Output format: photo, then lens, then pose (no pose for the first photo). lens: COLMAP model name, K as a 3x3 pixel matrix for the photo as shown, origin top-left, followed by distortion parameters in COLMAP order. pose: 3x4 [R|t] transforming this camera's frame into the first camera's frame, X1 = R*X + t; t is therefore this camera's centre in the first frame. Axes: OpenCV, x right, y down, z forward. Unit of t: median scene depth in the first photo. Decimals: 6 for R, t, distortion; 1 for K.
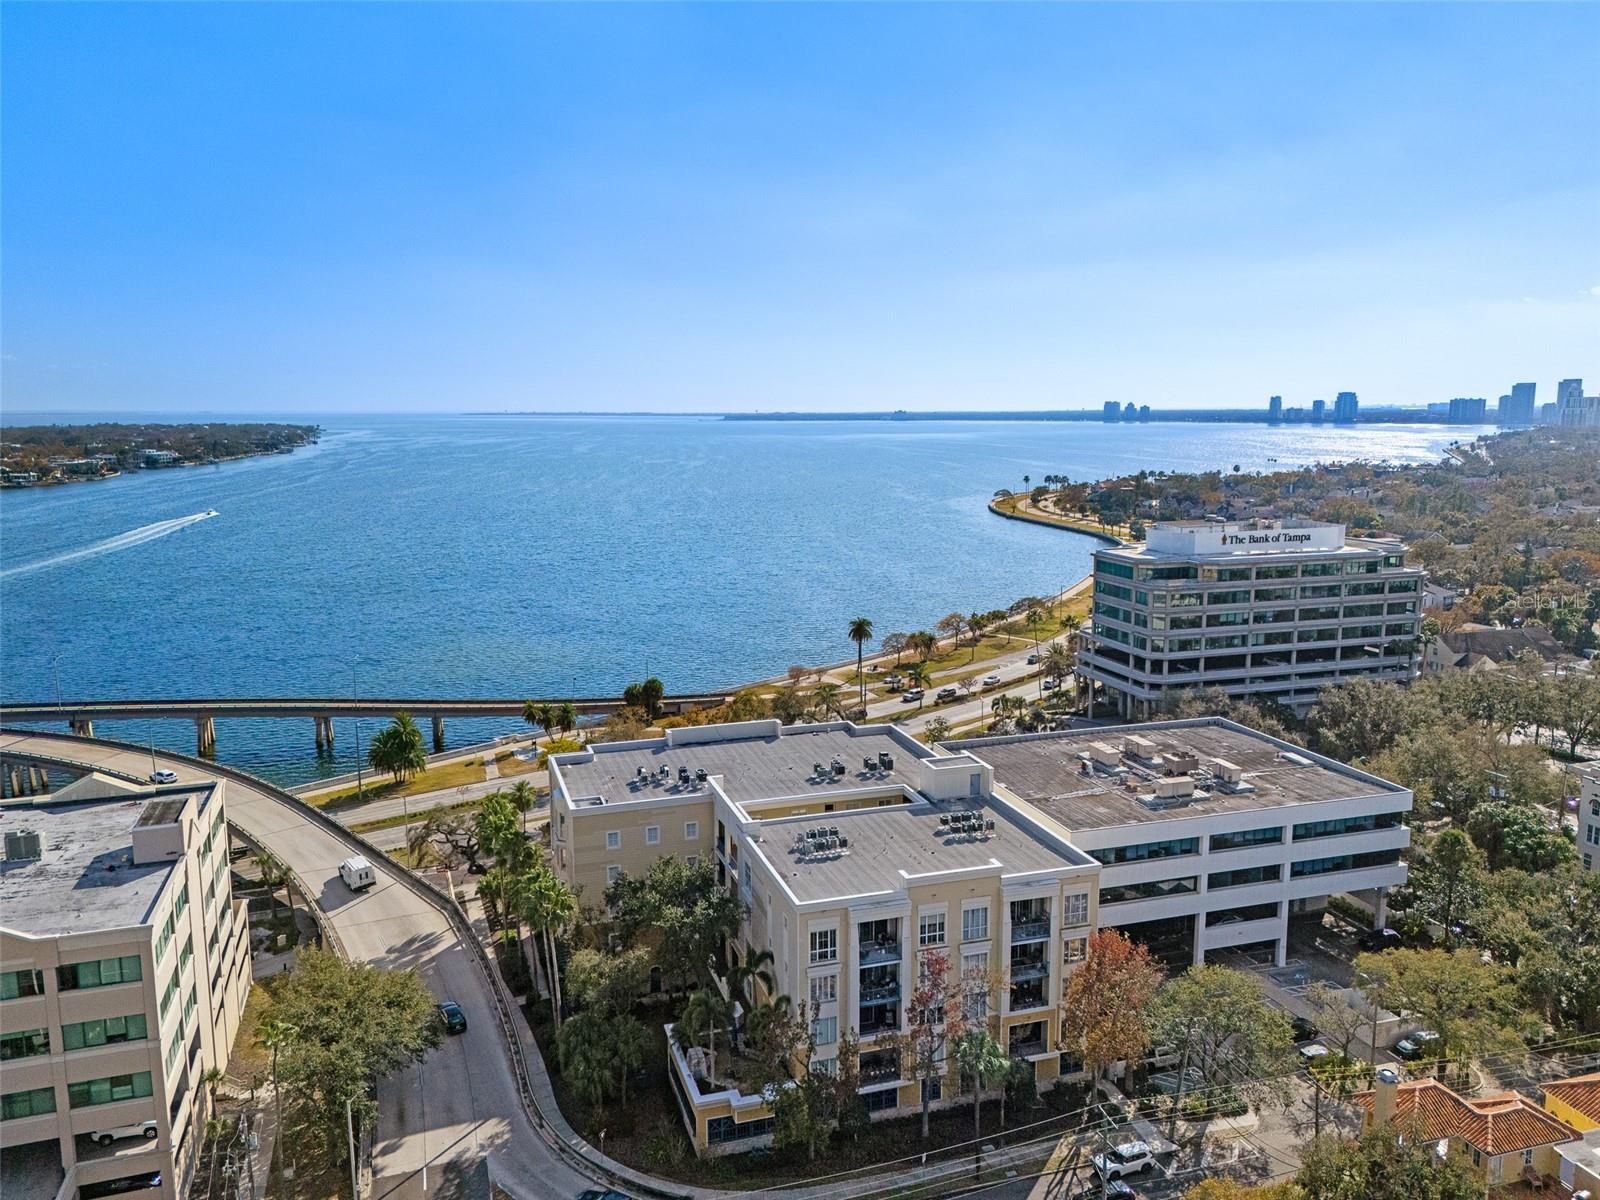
lens RADIAL K [[1175.0, 0, 796.7], [0, 1175.0, 595.2], [0, 0, 1]] dist [0.091499, -0.096159]
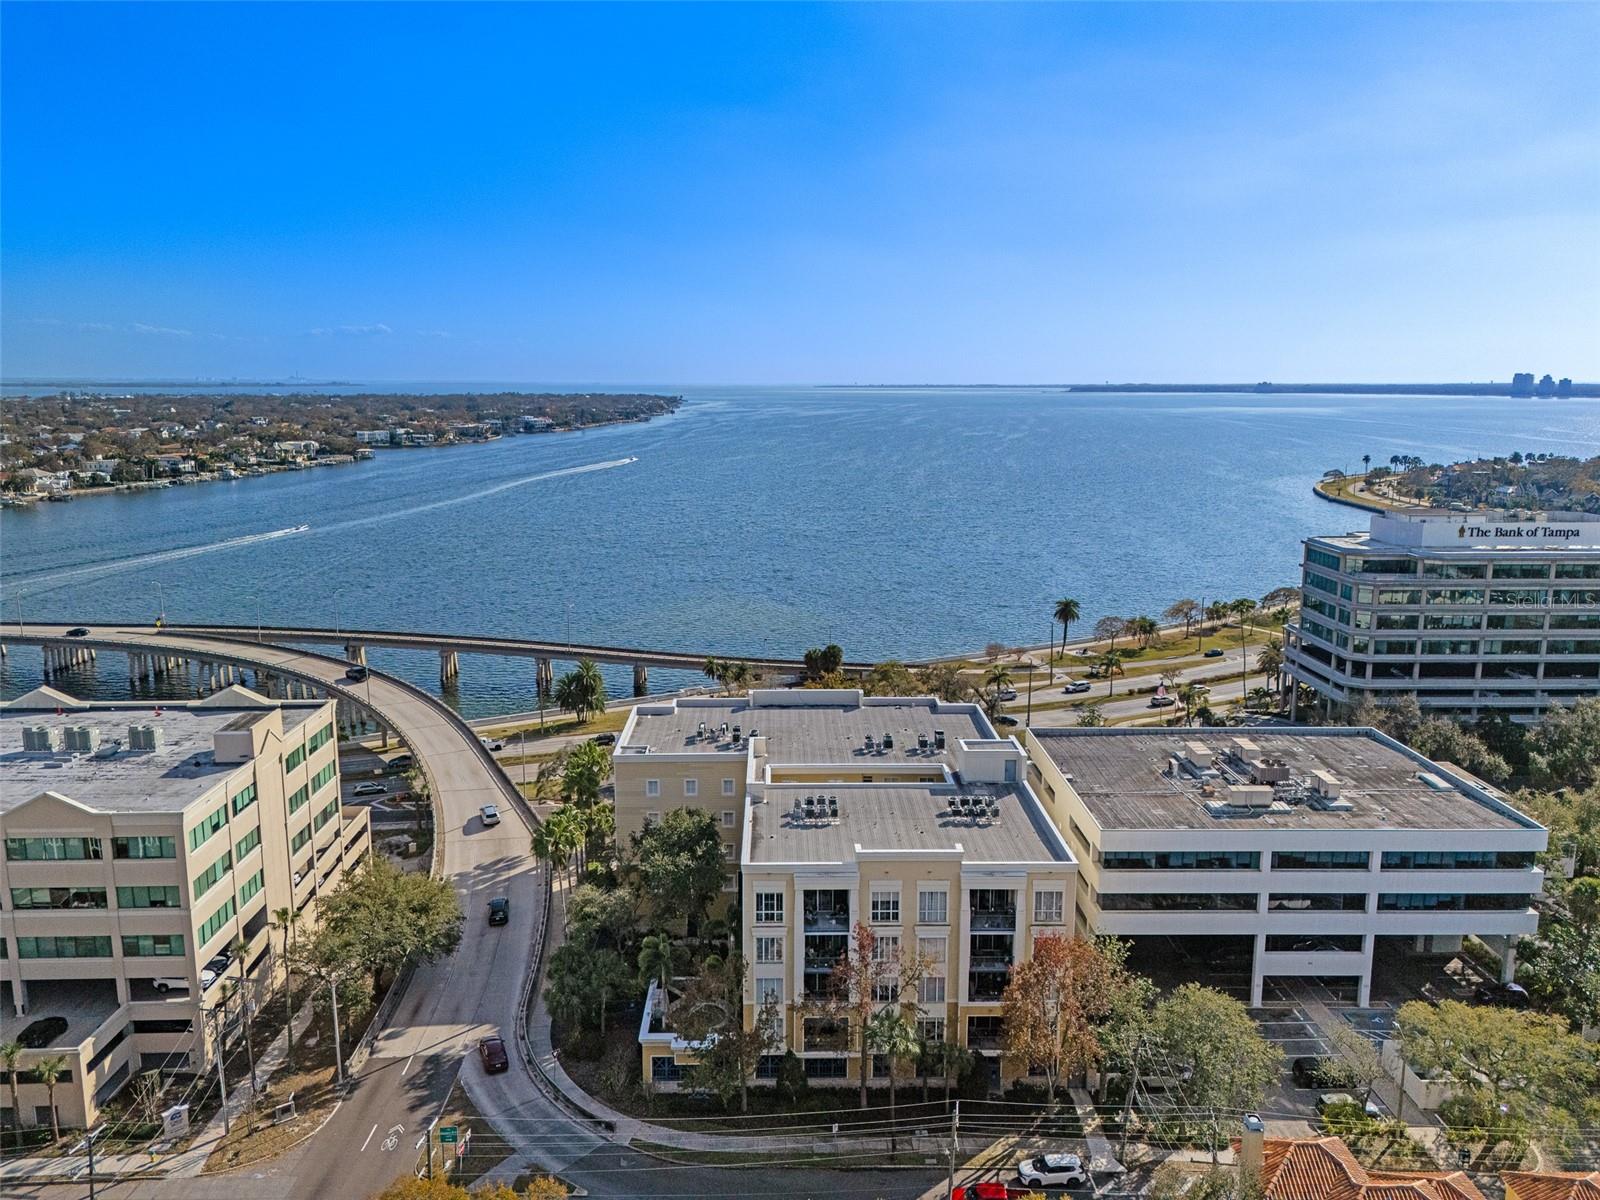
lens RADIAL K [[1170.9, 0, 800.5], [0, 1170.9, 590.7], [0, 0, 1]] dist [0.085689, -0.087172]
pose [[0.958890, 0.055843, -0.278229, 0.142230], [-0.050251, 0.998366, 0.027194, -0.002452], [0.279293, -0.012095, 0.960130, 0.016457]]
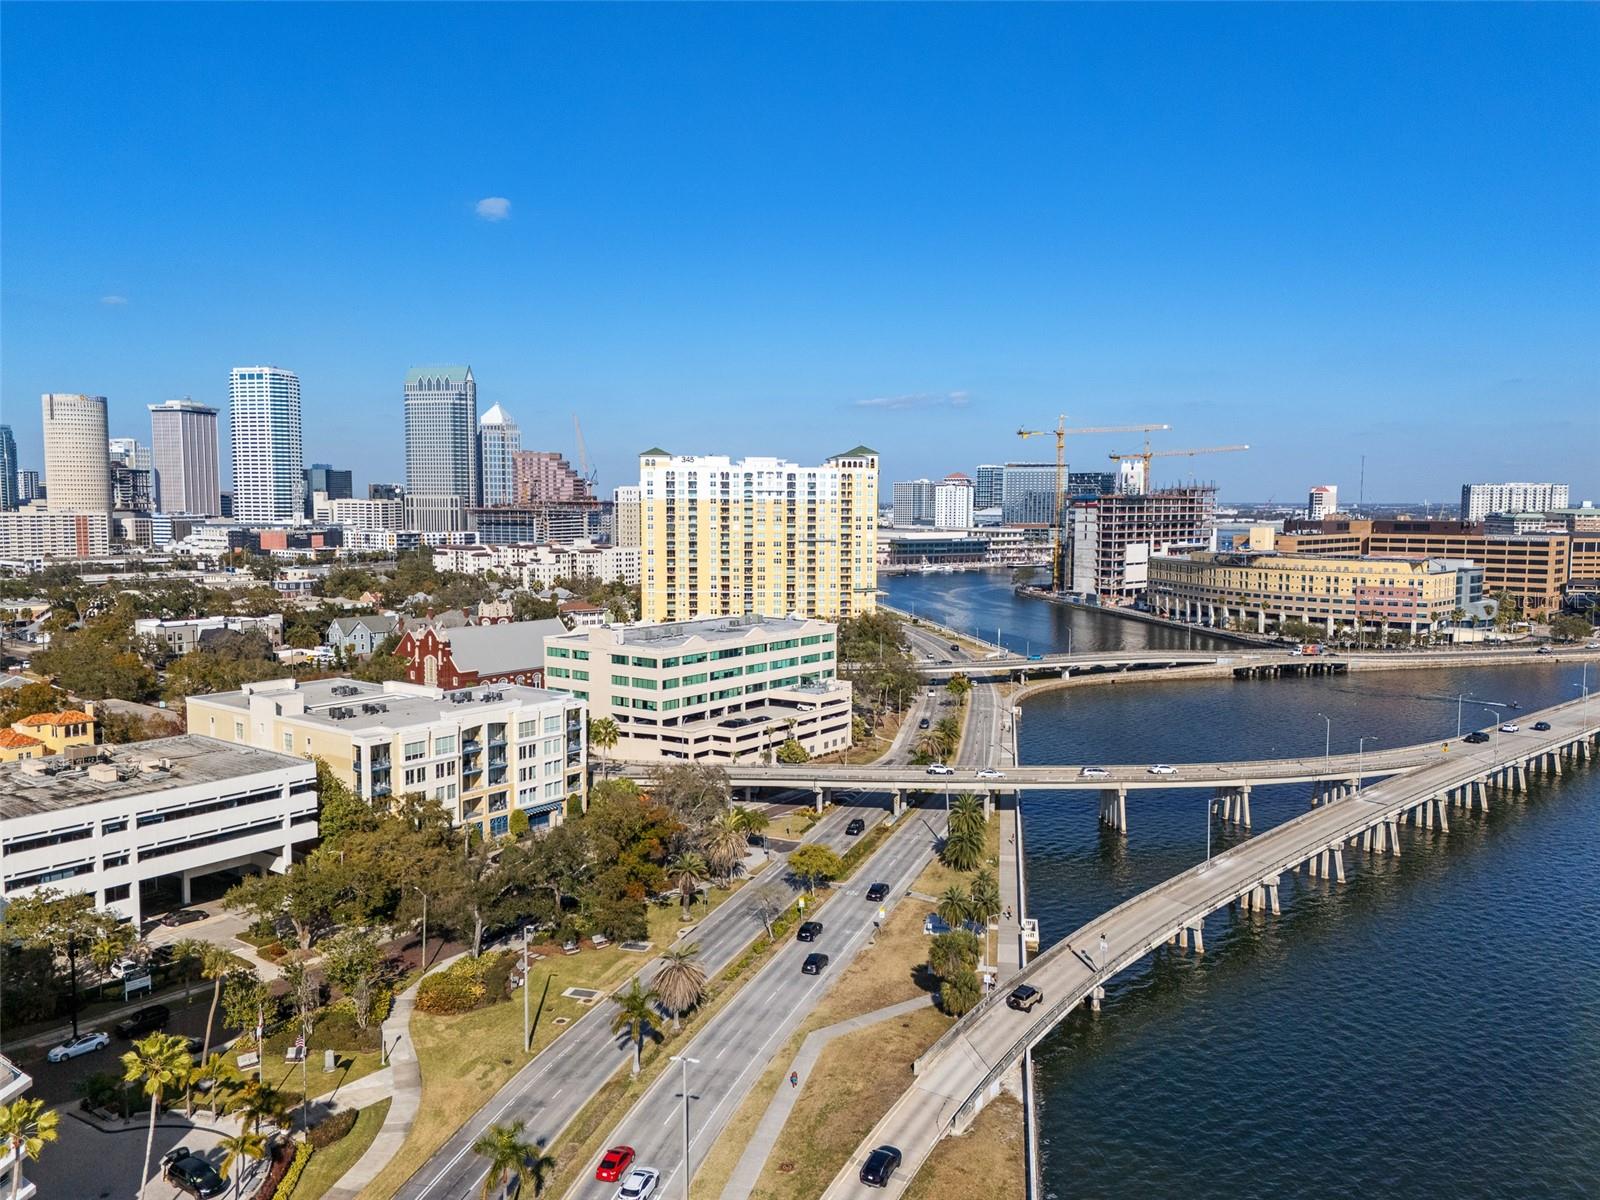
lens RADIAL K [[1181.2, 0, 804.7], [0, 1181.2, 598.6], [0, 0, 1]] dist [0.124354, -0.180216]
pose [[-0.817134, 0.047319, -0.574502, 0.264596], [-0.092923, 0.972778, 0.212291, -0.210868], [0.568909, 0.226854, -0.790494, 1.487791]]
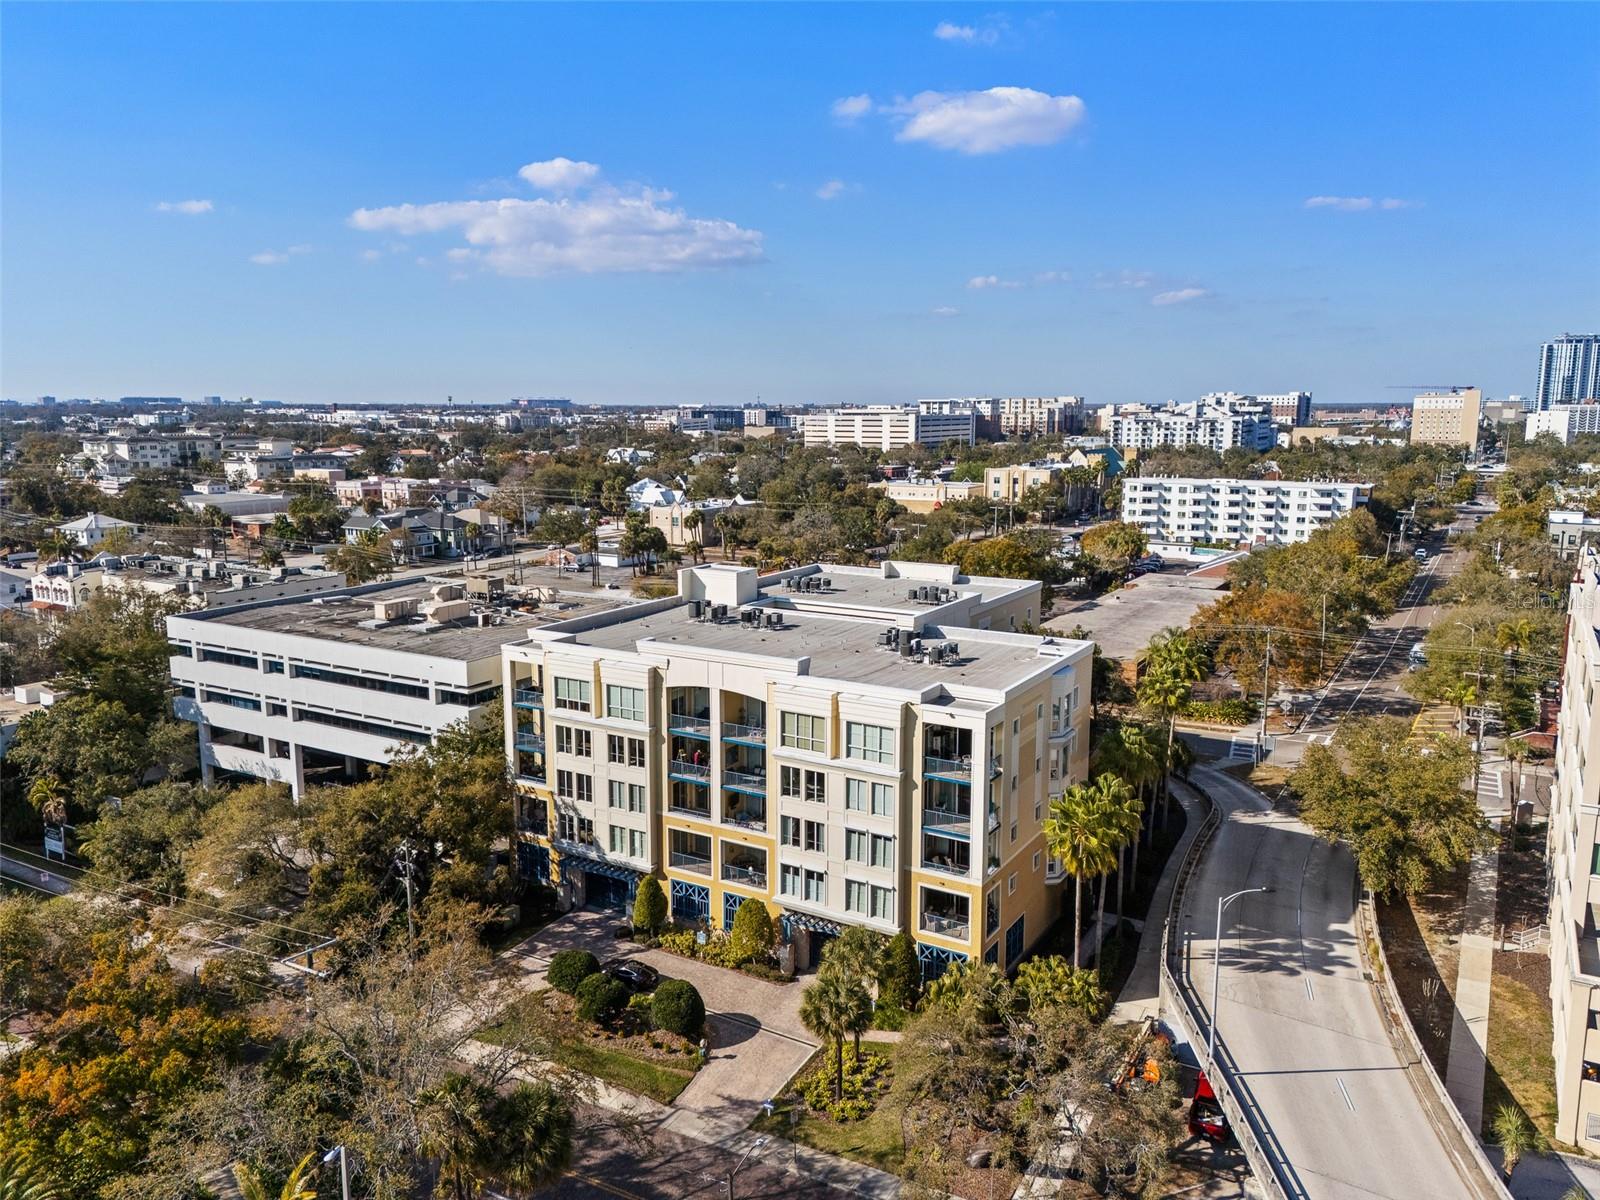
lens RADIAL K [[1176.9, 0, 804.5], [0, 1176.9, 596.5], [0, 0, 1]] dist [0.088281, -0.086030]
pose [[-0.662147, -0.117859, 0.740048, -0.357259], [0.119640, 0.958261, 0.259657, -0.042463], [-0.739762, 0.260470, -0.620409, 0.896090]]
